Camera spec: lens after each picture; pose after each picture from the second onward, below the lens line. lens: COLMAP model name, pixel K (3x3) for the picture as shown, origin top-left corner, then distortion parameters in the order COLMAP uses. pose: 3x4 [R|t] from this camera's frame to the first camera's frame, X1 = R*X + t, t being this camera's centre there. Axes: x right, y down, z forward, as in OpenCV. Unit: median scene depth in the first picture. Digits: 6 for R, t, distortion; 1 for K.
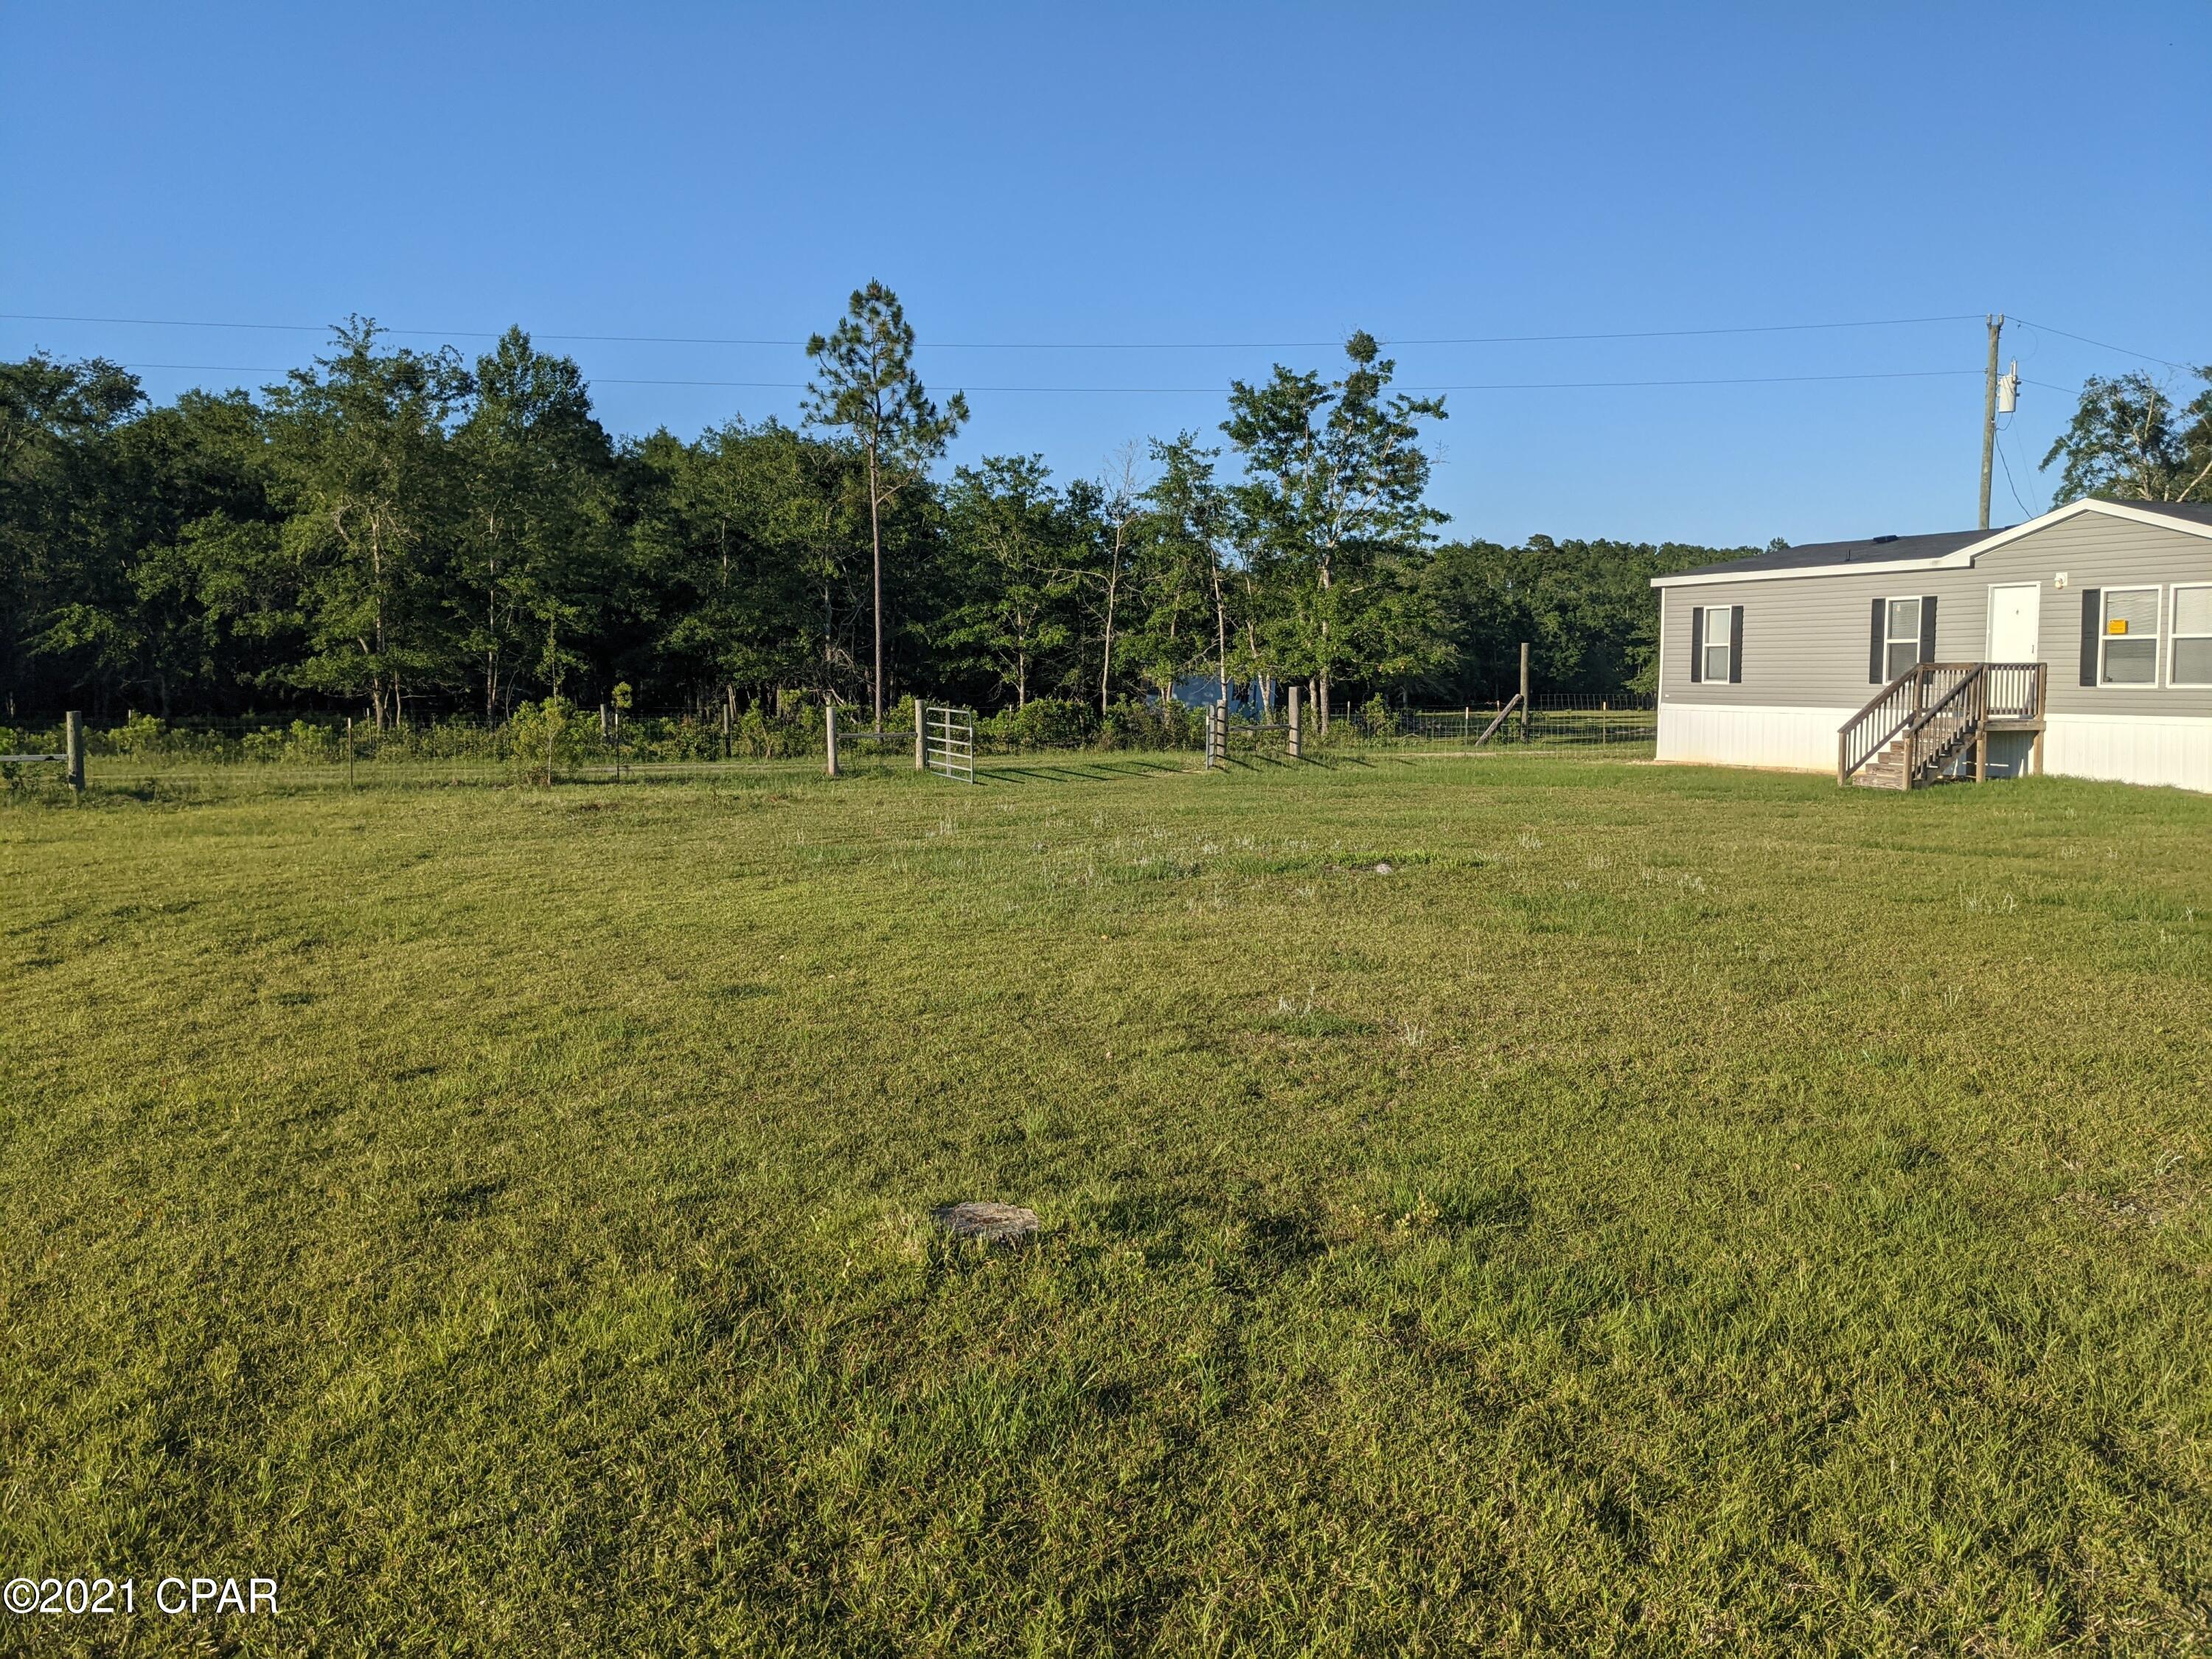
lens RADIAL K [[1755.0, 0, 1105.2], [0, 1755.0, 799.7], [0, 0, 1]] dist [0.065262, -0.101076]
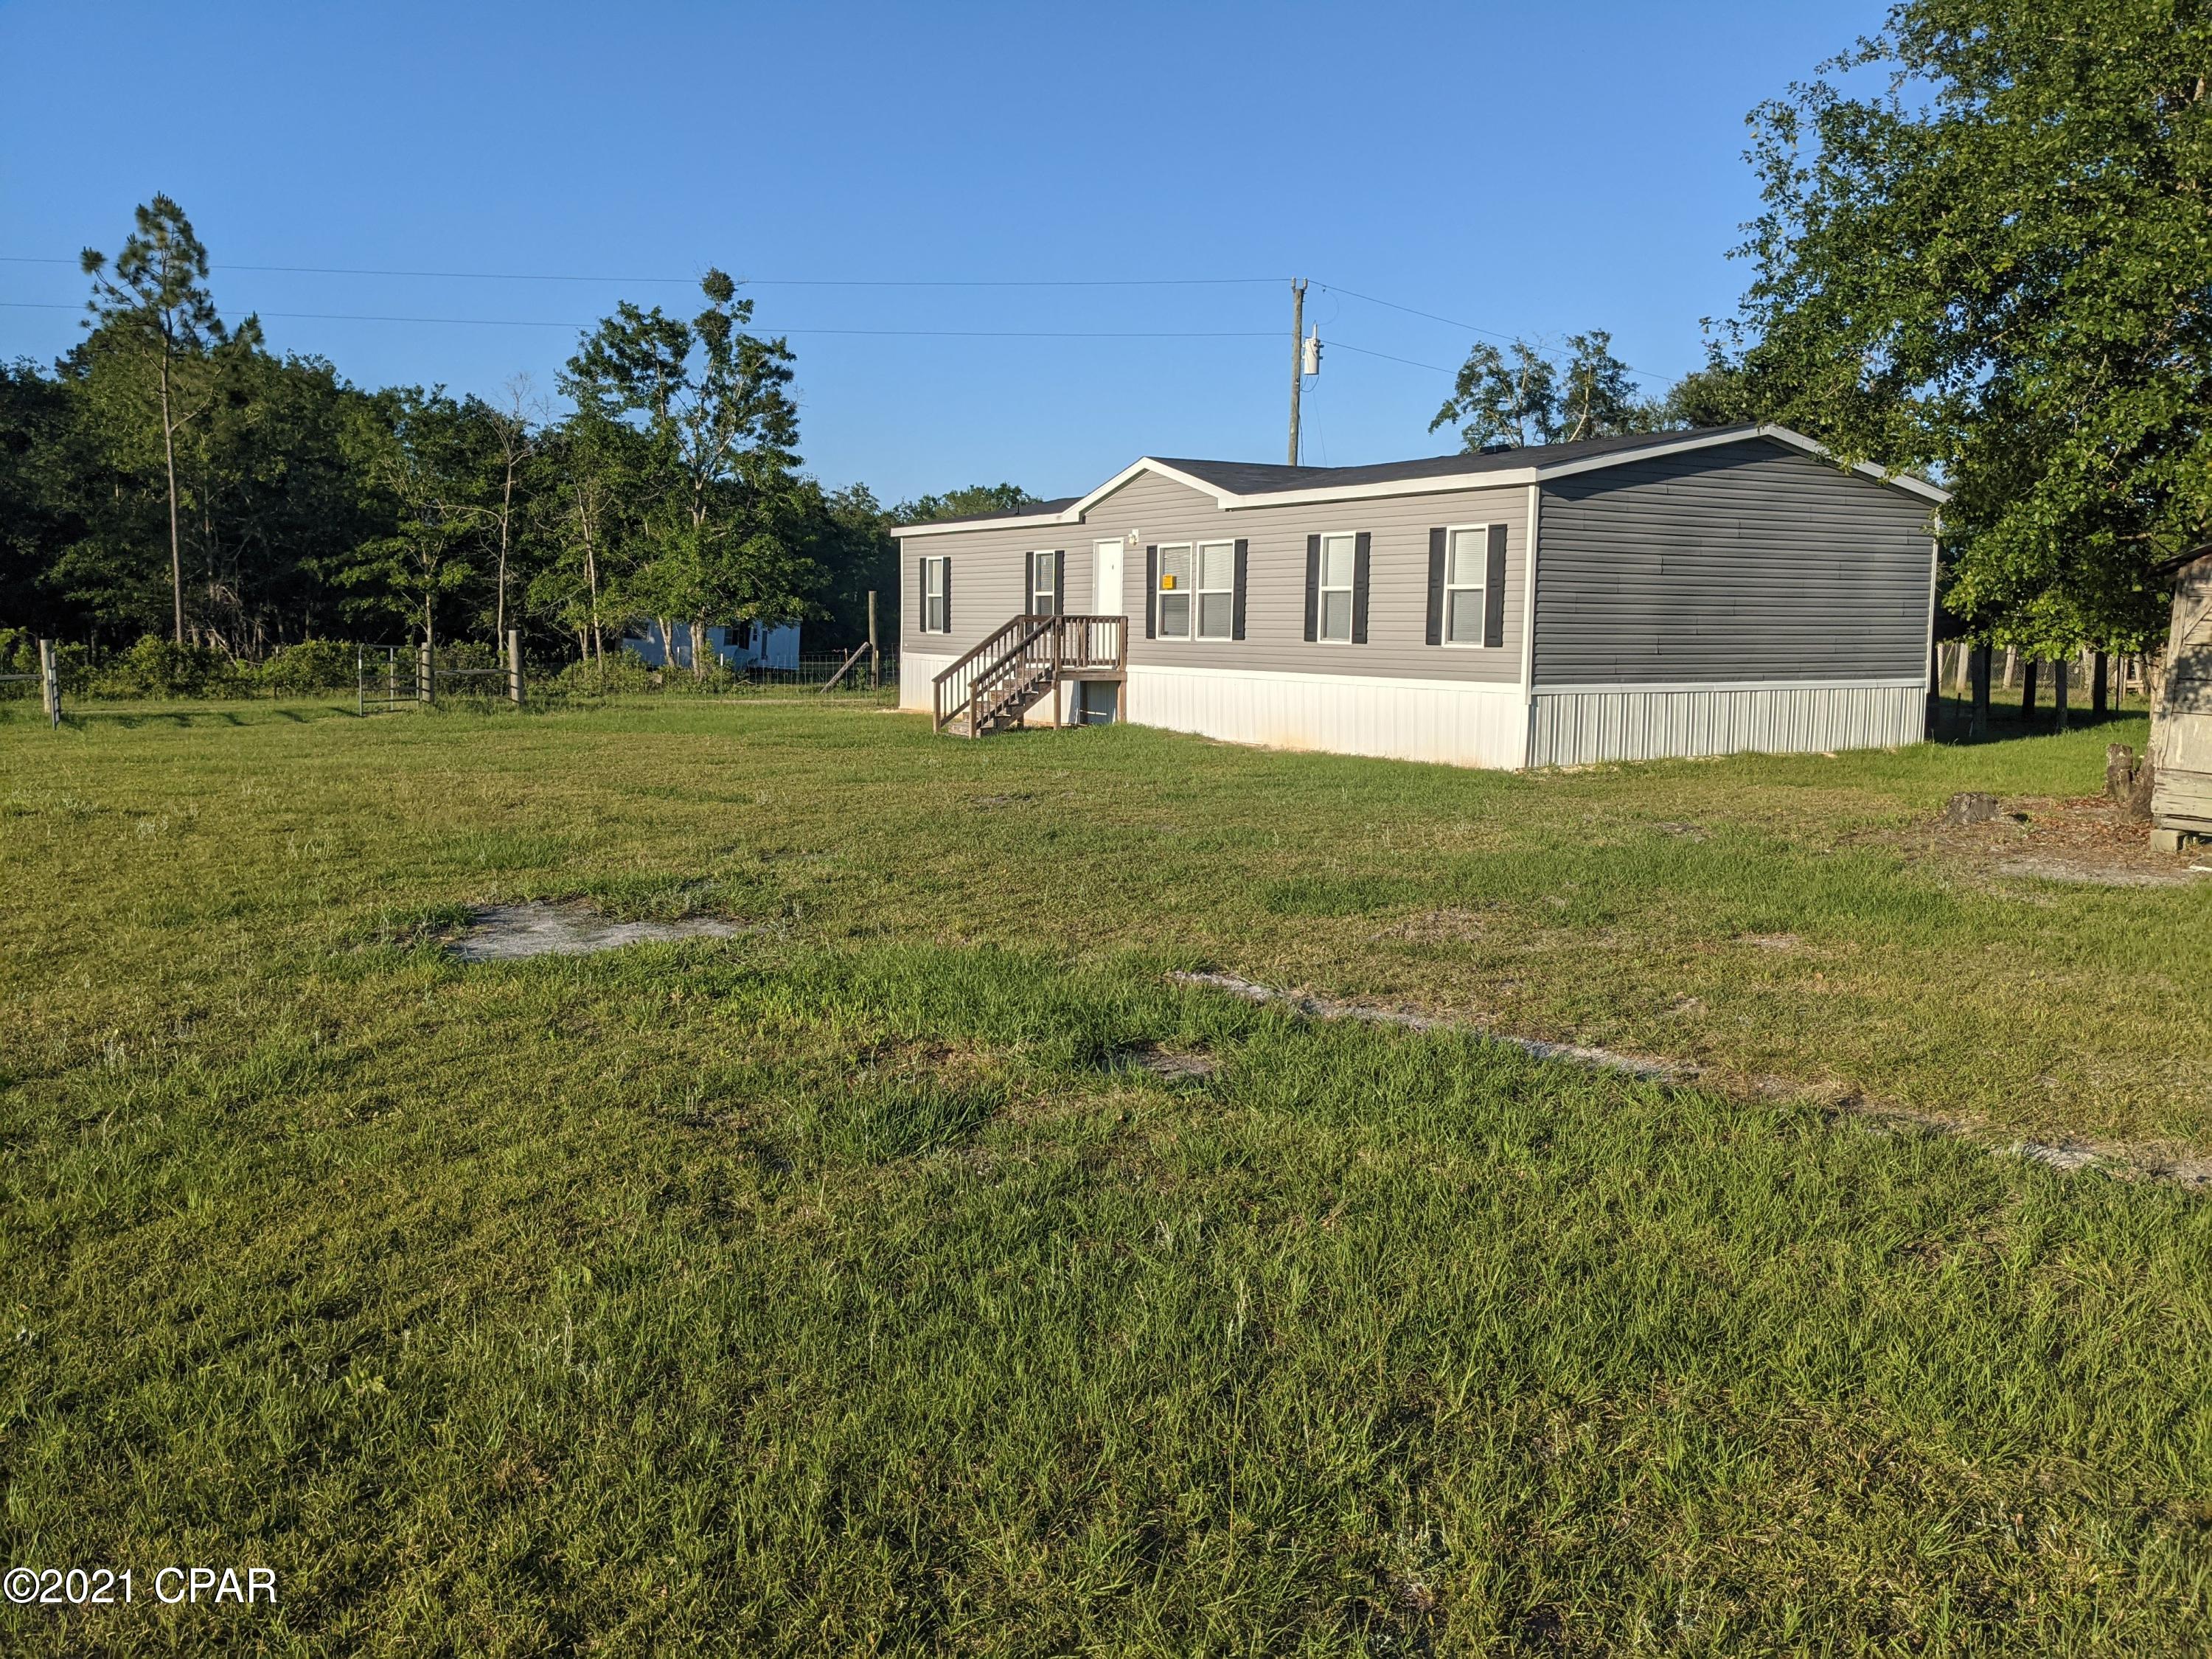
lens RADIAL K [[1755.0, 0, 1107.4], [0, 1755.0, 808.8], [0, 0, 1]] dist [0.065262, -0.101076]
pose [[0.989380, -0.005545, 0.145249, 0.380455], [0.000438, 0.999381, 0.035172, 0.000093], [-0.145354, -0.034735, 0.988770, -0.025346]]
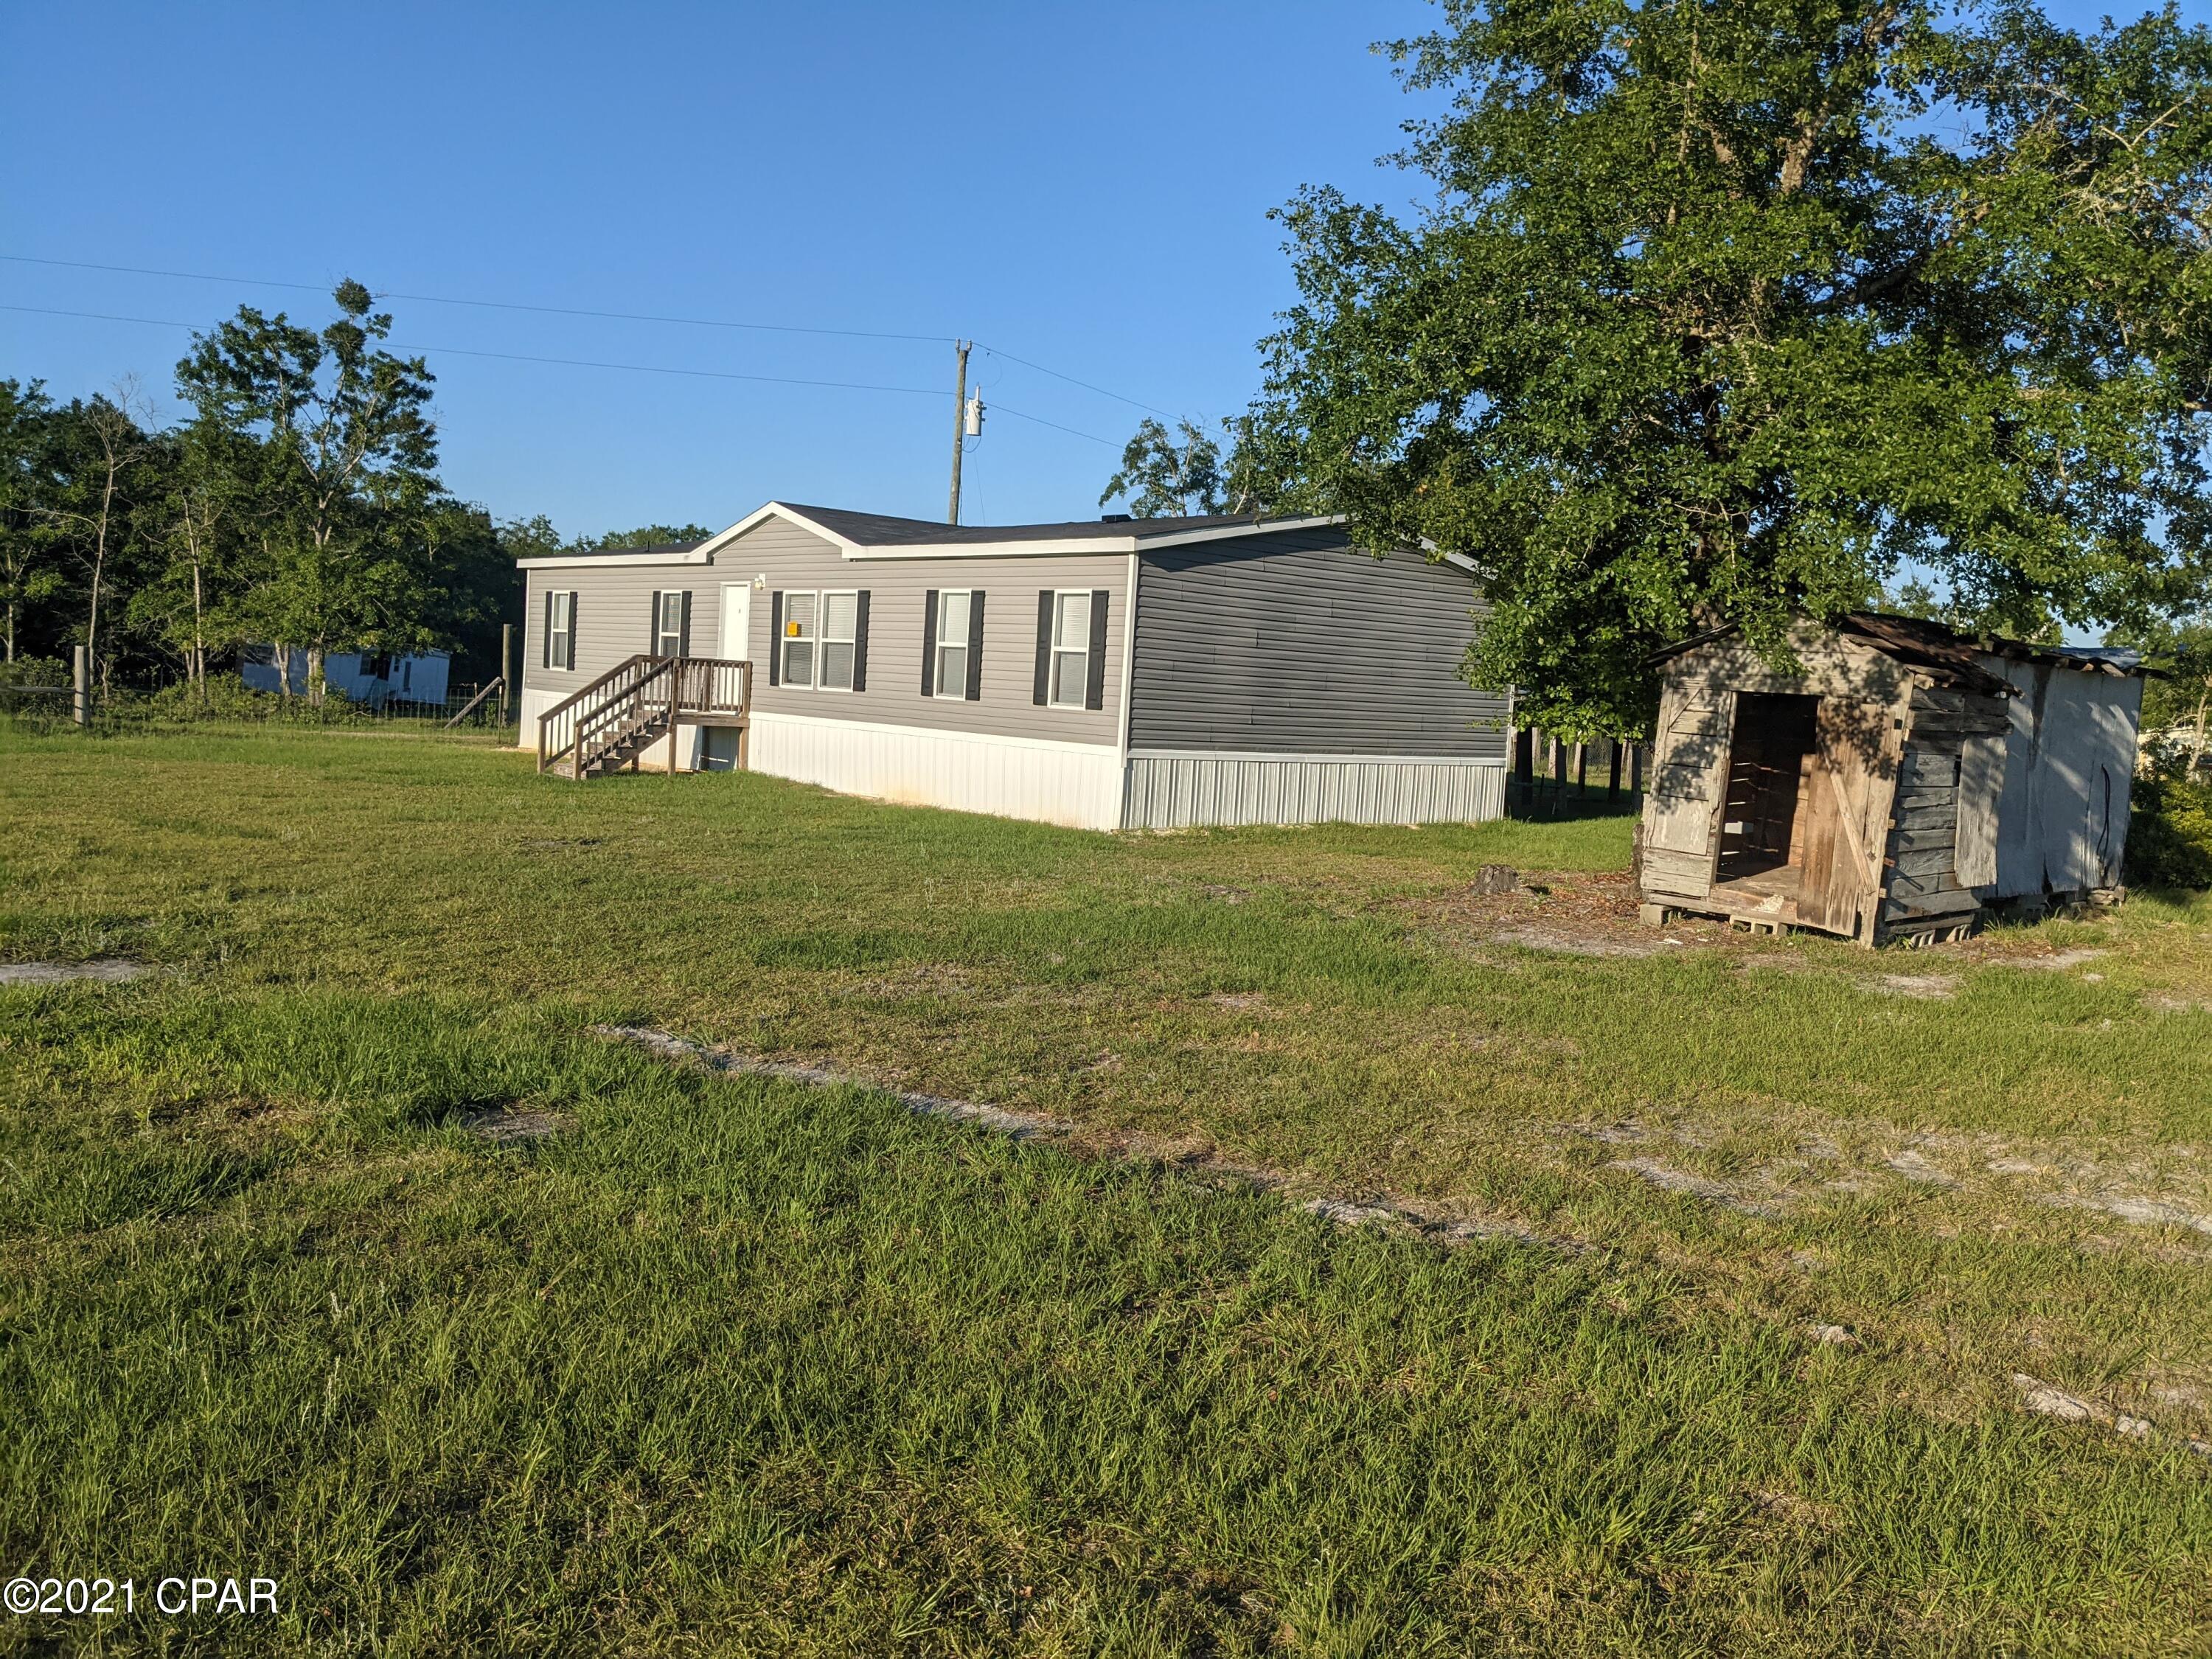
lens RADIAL K [[1755.0, 0, 1113.3], [0, 1755.0, 799.6], [0, 0, 1]] dist [0.065262, -0.101076]
pose [[0.948554, 0.034773, 0.314699, 0.425428], [-0.034690, 0.999381, -0.005865, 0.000879], [-0.314708, -0.005354, 0.949173, -0.029025]]
